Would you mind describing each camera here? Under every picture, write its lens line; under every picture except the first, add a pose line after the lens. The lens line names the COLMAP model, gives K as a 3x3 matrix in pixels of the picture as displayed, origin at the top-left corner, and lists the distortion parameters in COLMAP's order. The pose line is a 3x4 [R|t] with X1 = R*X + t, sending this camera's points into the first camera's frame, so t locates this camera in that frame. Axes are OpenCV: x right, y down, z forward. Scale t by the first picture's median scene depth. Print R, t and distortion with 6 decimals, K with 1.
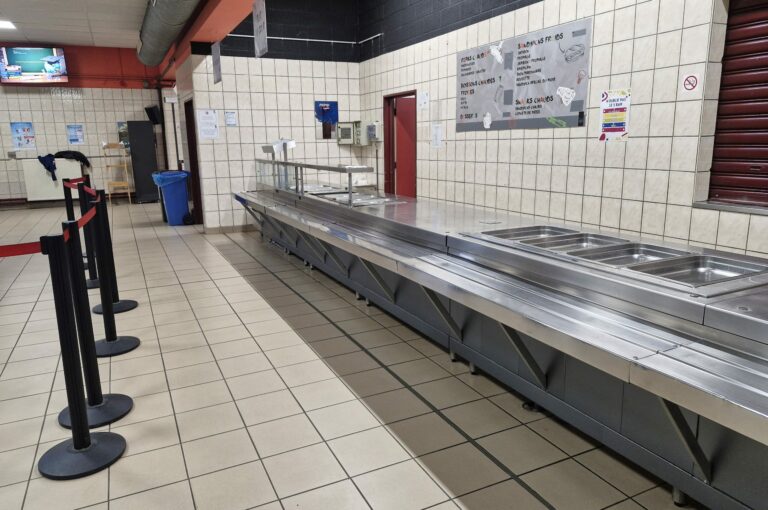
lens RADIAL K [[532.3, 0, 384.0], [0, 532.3, 255.0], [0, 0, 1]] dist [0.000540, -0.002140]
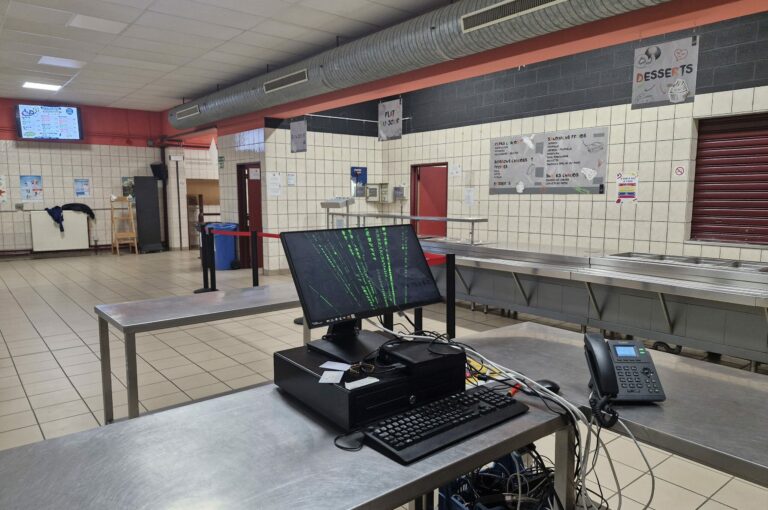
lens RADIAL K [[532.3, 0, 384.0], [0, 532.3, 255.0], [0, 0, 1]] dist [0.000540, -0.002140]
pose [[0.970540, -0.011274, 0.240677, -0.429294], [0.035393, 0.994740, -0.096126, 0.042218], [-0.238327, 0.101812, 0.965833, -0.223453]]
